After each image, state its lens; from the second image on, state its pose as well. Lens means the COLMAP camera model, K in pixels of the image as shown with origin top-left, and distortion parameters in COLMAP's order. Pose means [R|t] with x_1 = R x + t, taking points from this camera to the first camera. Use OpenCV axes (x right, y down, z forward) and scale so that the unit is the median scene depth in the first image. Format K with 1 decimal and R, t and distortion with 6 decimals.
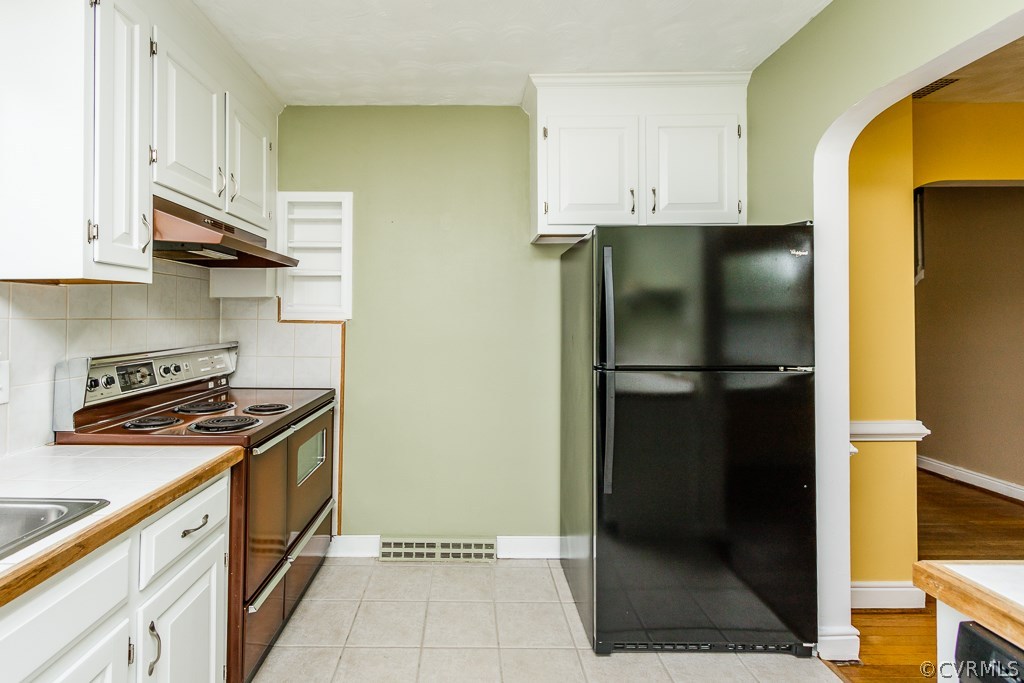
lens RADIAL K [[479.4, 0, 483.4], [0, 479.4, 315.5], [0, 0, 1]] dist [0.008077, -0.001198]
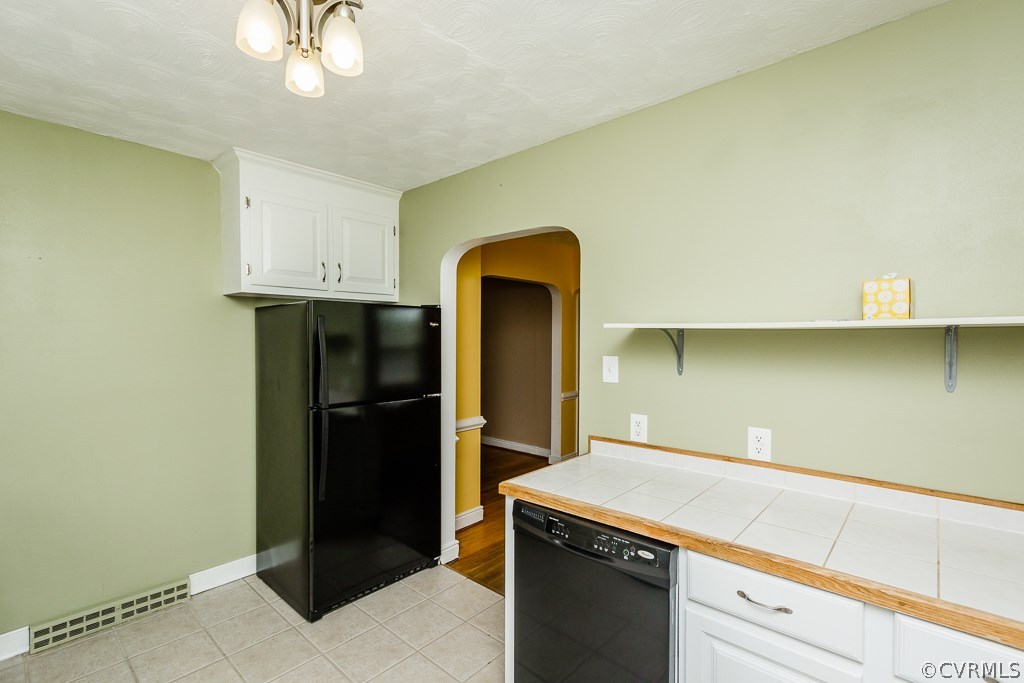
lens RADIAL K [[479.4, 0, 513.0], [0, 479.4, 338.8], [0, 0, 1]] dist [0.008077, -0.001198]
pose [[0.662807, -0.003739, 0.748781, -0.321859], [-0.016516, 0.999671, 0.019612, -0.097535], [-0.748608, -0.025365, 0.662528, -0.233223]]
